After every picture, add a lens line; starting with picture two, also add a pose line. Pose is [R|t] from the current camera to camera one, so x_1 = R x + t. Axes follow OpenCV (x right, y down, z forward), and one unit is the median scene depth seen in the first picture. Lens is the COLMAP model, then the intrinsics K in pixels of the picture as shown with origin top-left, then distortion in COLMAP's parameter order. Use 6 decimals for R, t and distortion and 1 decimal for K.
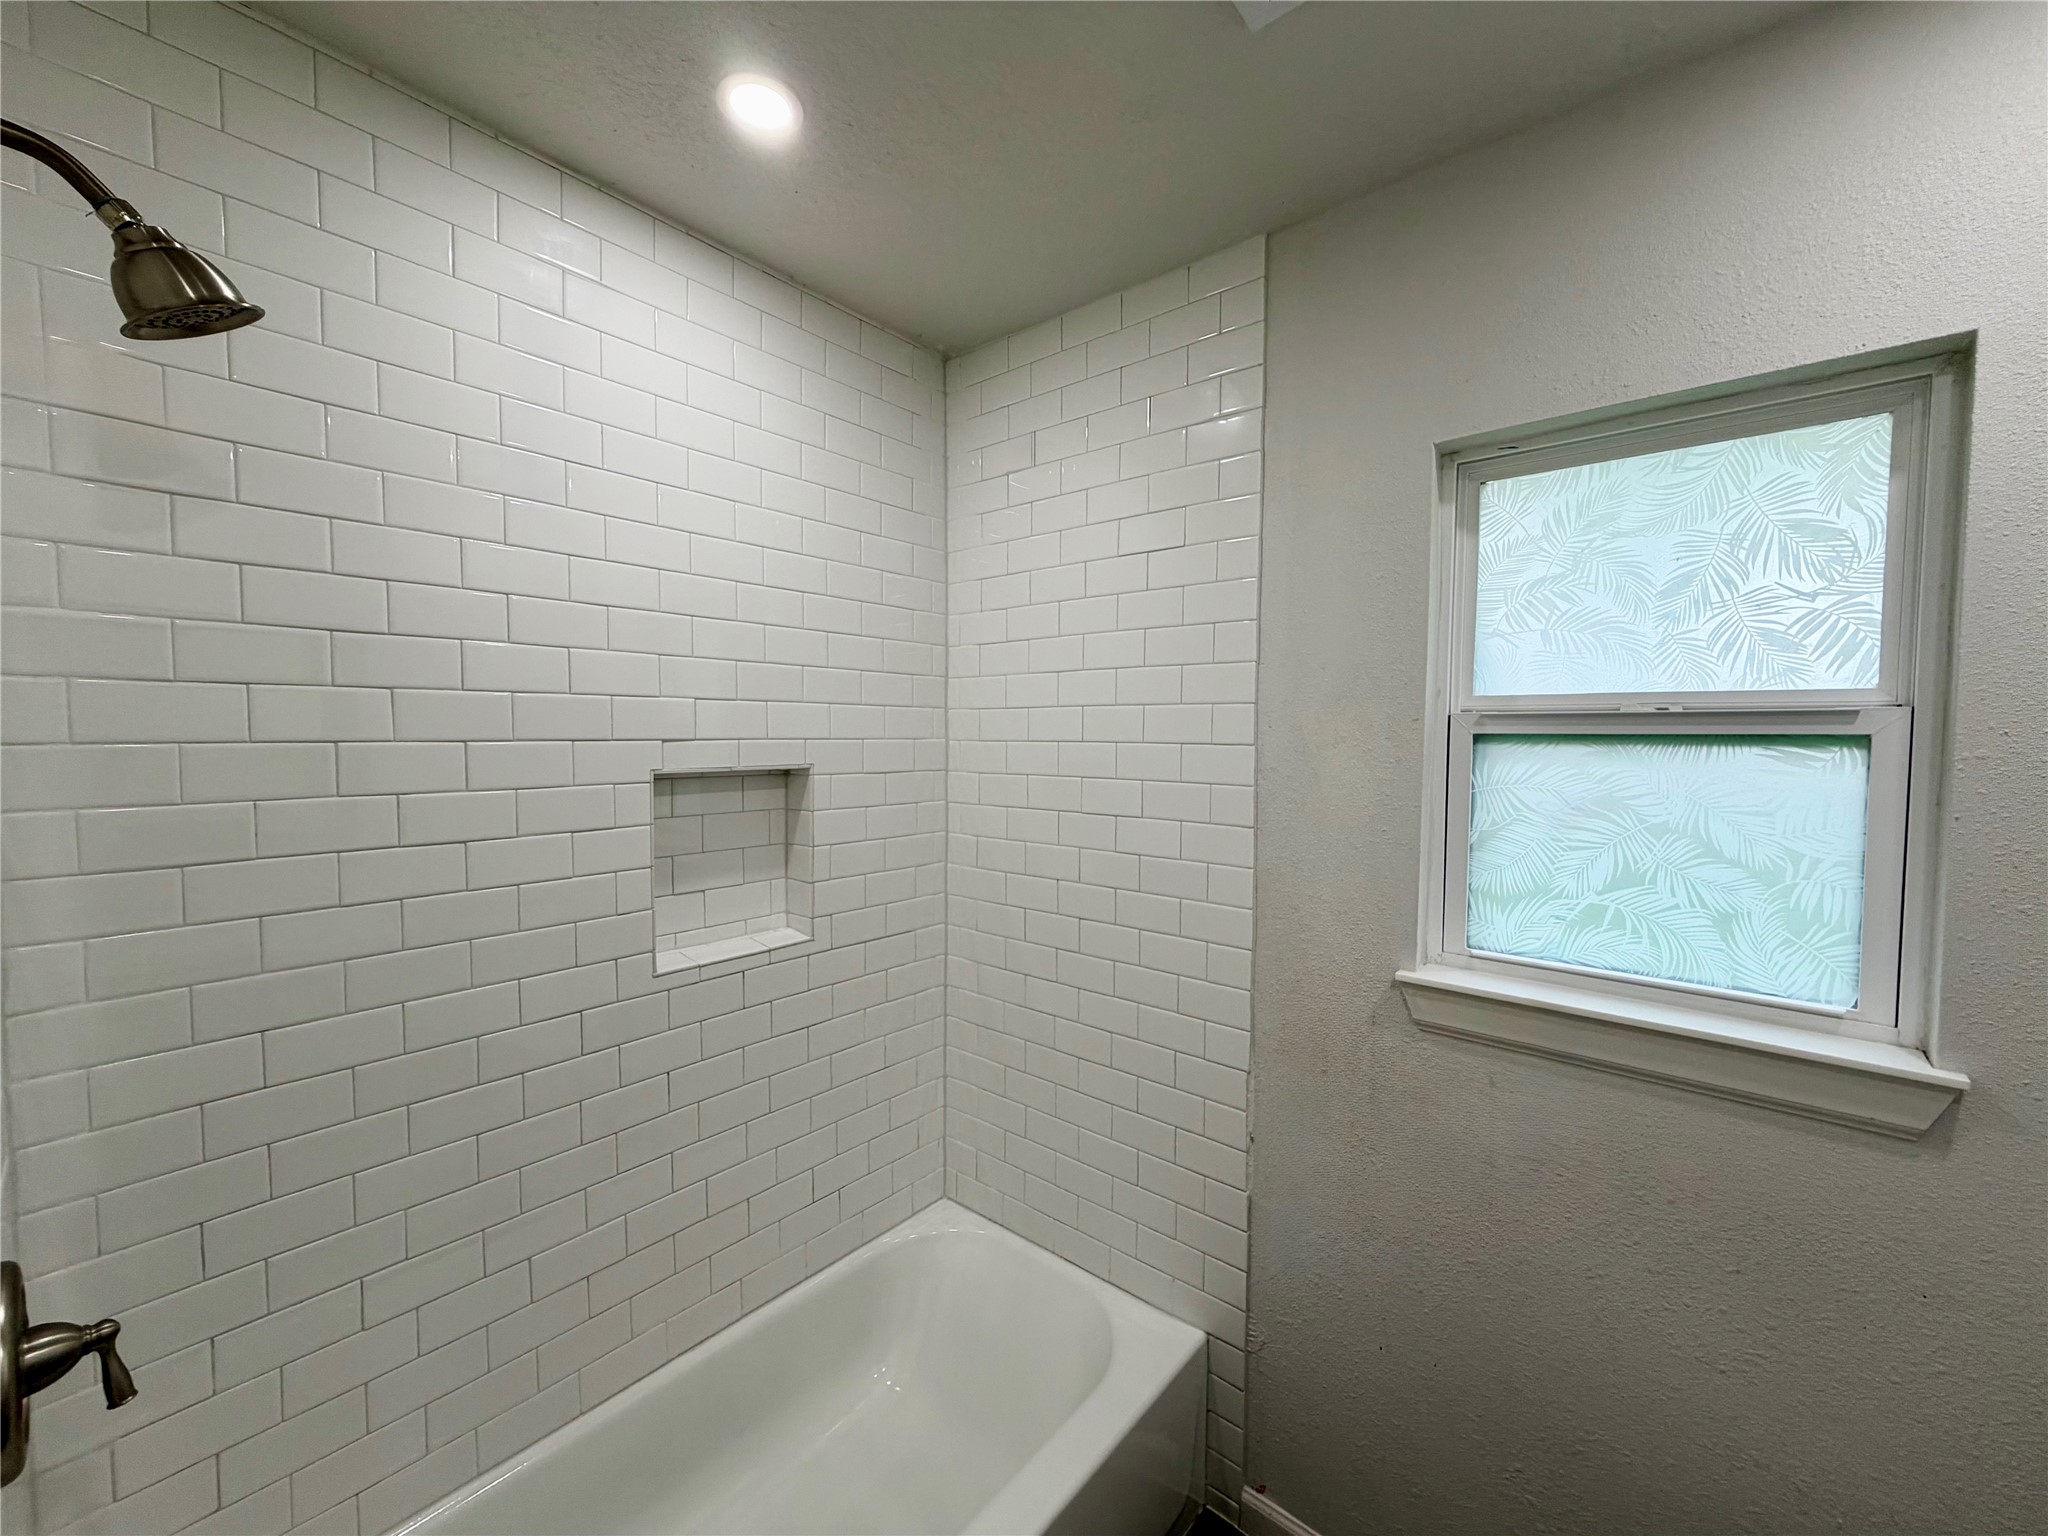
lens RADIAL K [[813.8, 0, 1020.0], [0, 813.8, 768.2], [0, 0, 1]] dist [0.000918, 0.000072]
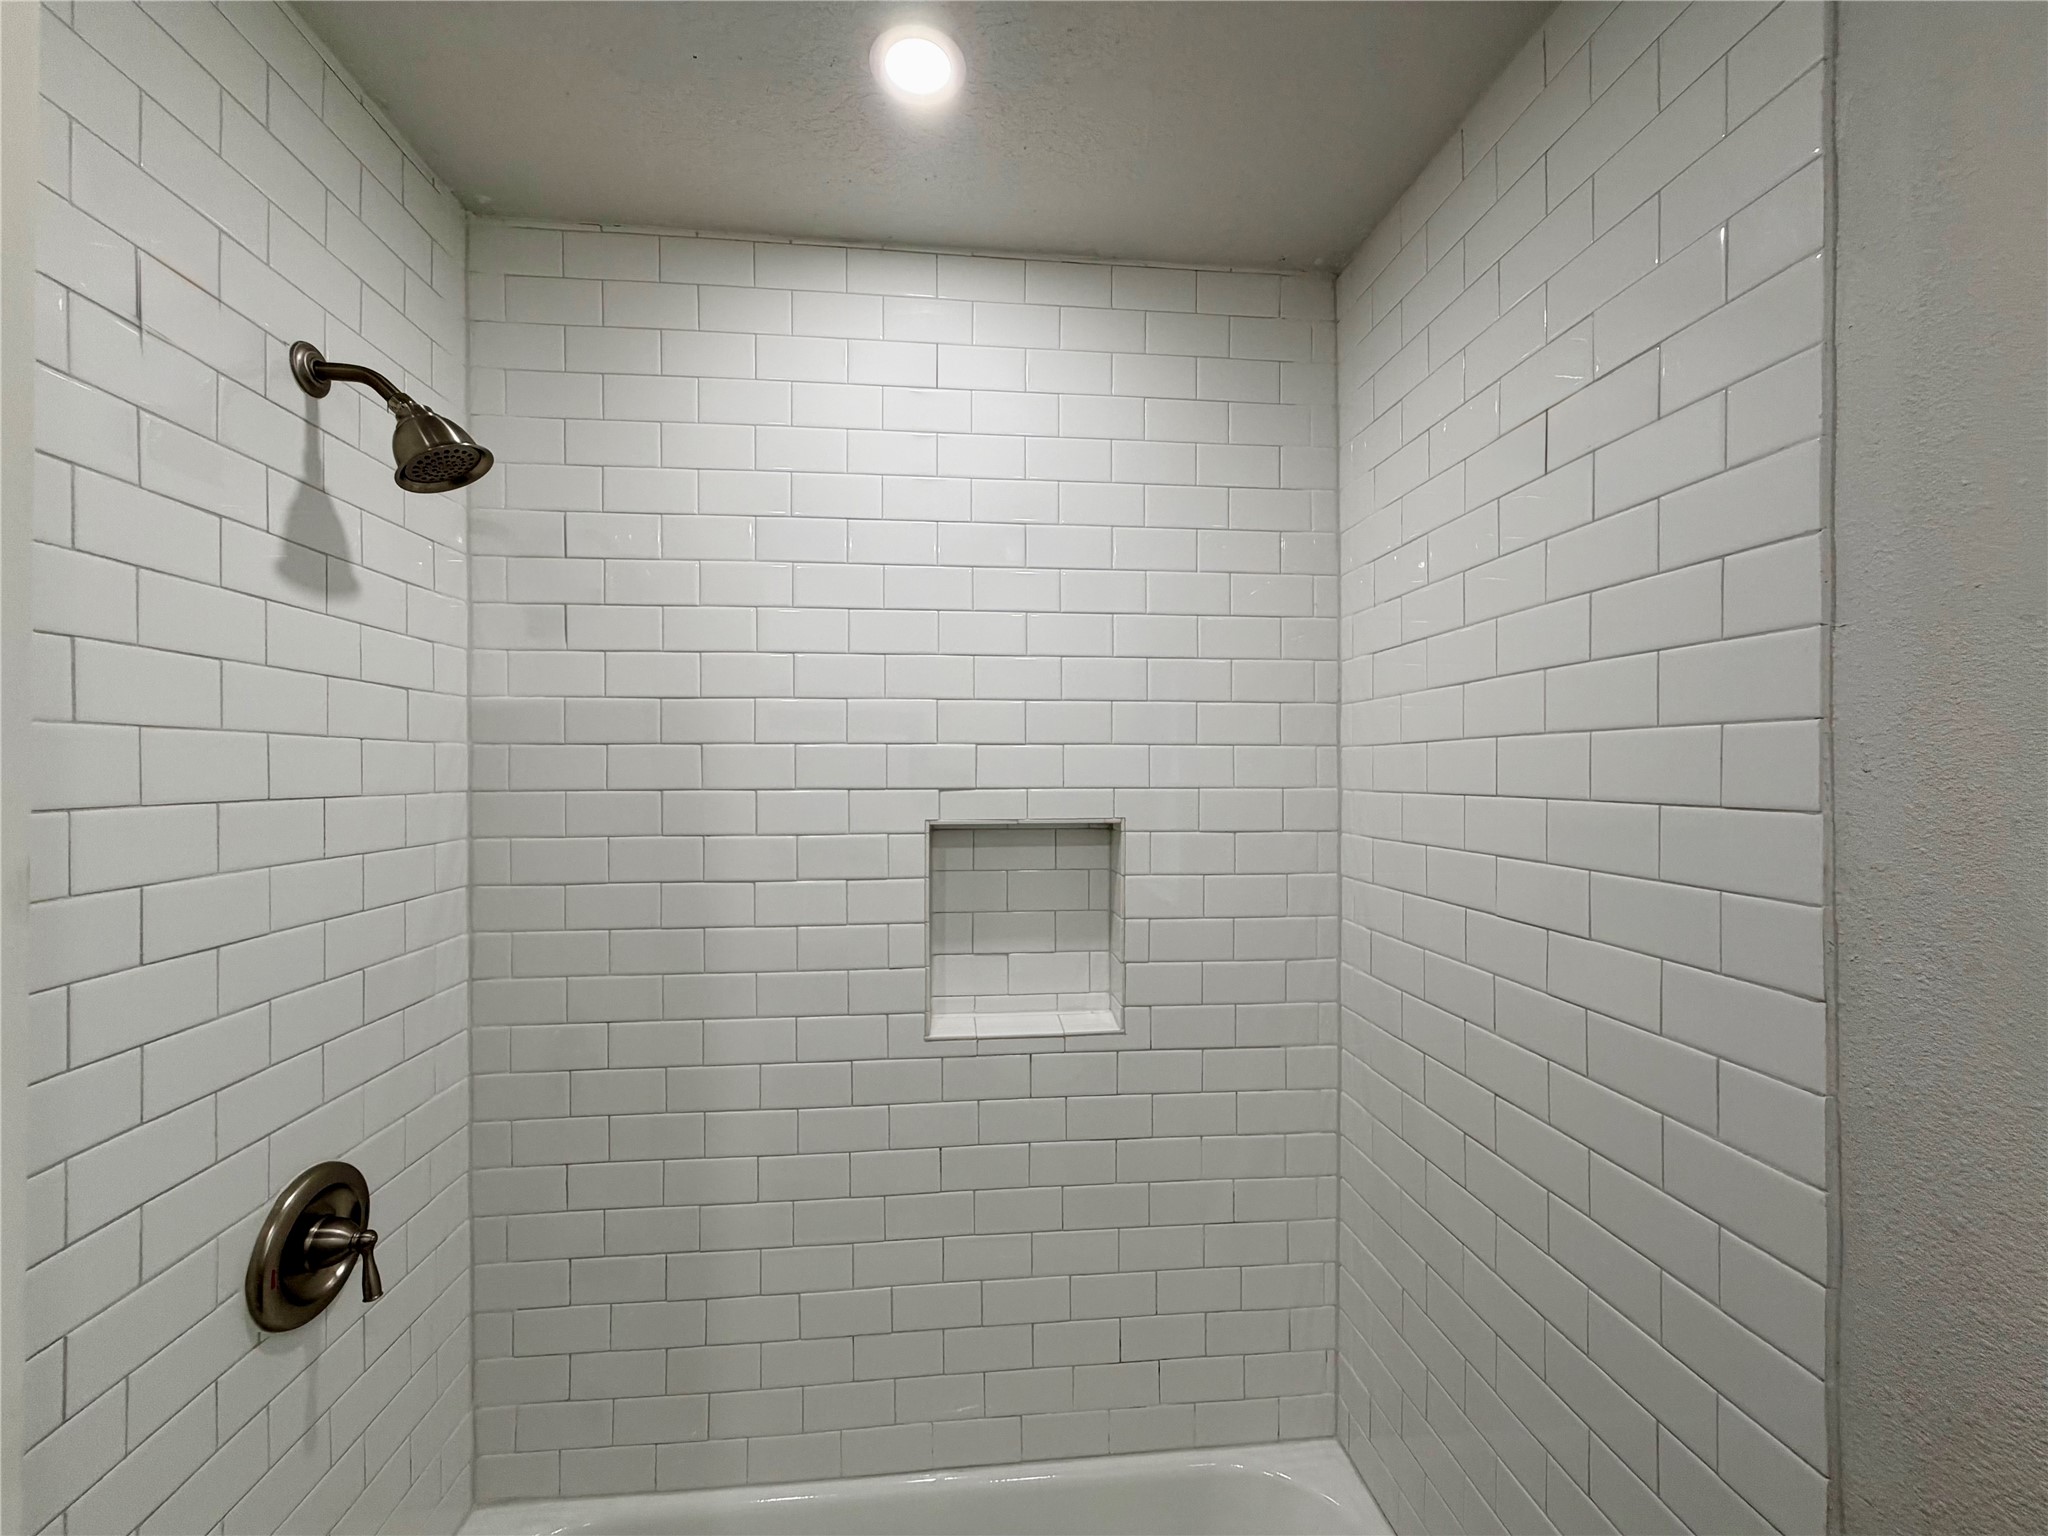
lens RADIAL K [[813.8, 0, 1021.0], [0, 813.8, 769.2], [0, 0, 1]] dist [0.000918, 0.000072]
pose [[0.717122, -0.007826, -0.696904, 0.263670], [-0.026314, 0.998920, -0.038295, -0.021656], [0.696451, 0.045800, 0.716141, 0.354051]]
